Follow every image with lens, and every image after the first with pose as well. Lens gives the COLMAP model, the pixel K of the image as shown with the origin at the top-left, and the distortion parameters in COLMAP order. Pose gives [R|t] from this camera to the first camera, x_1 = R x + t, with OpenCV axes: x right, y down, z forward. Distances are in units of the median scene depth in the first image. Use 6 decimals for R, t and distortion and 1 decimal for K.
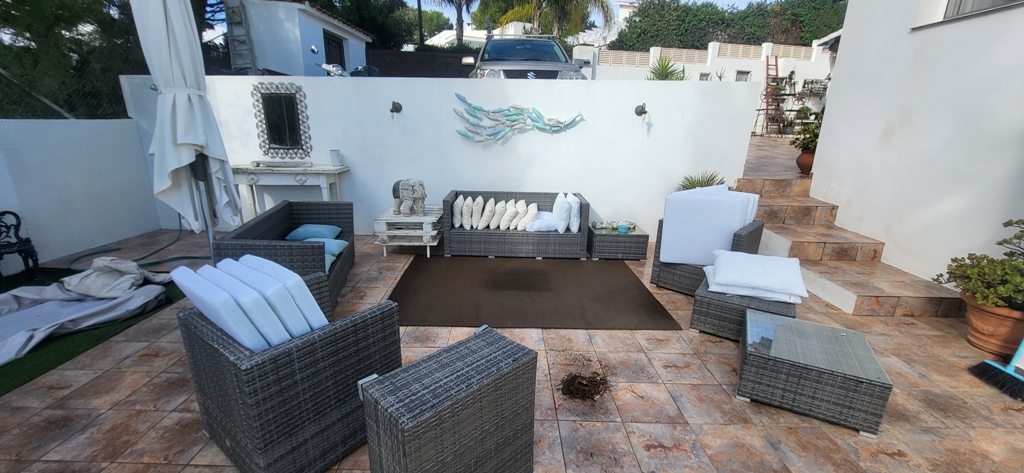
lens RADIAL K [[403.4, 0, 500.2], [0, 403.4, 240.9], [0, 0, 1]] dist [-0.000071, 0.000282]
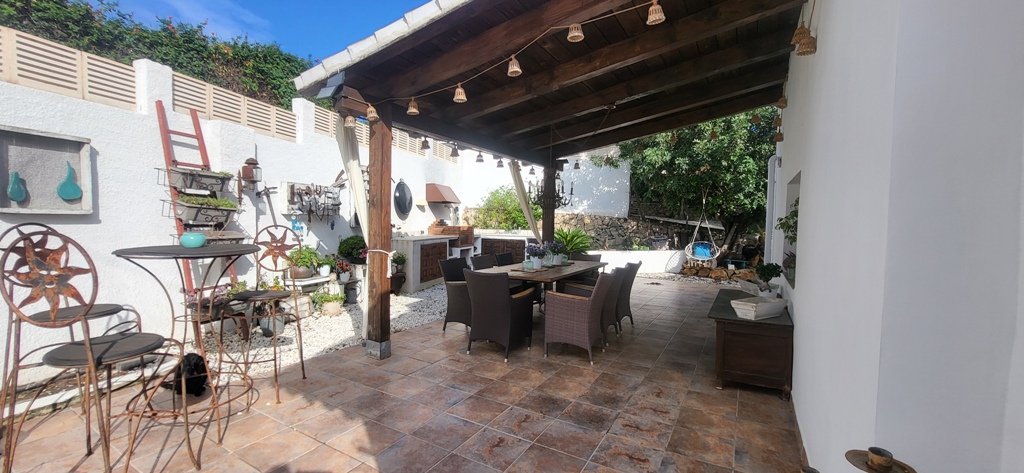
lens RADIAL K [[403.4, 0, 500.2], [0, 403.4, 240.9], [0, 0, 1]] dist [-0.000071, 0.000282]
pose [[0.492049, -0.056232, 0.868750, 0.515820], [0.229280, 0.971051, -0.067007, -0.275288], [-0.839833, 0.232158, 0.490697, 0.653590]]
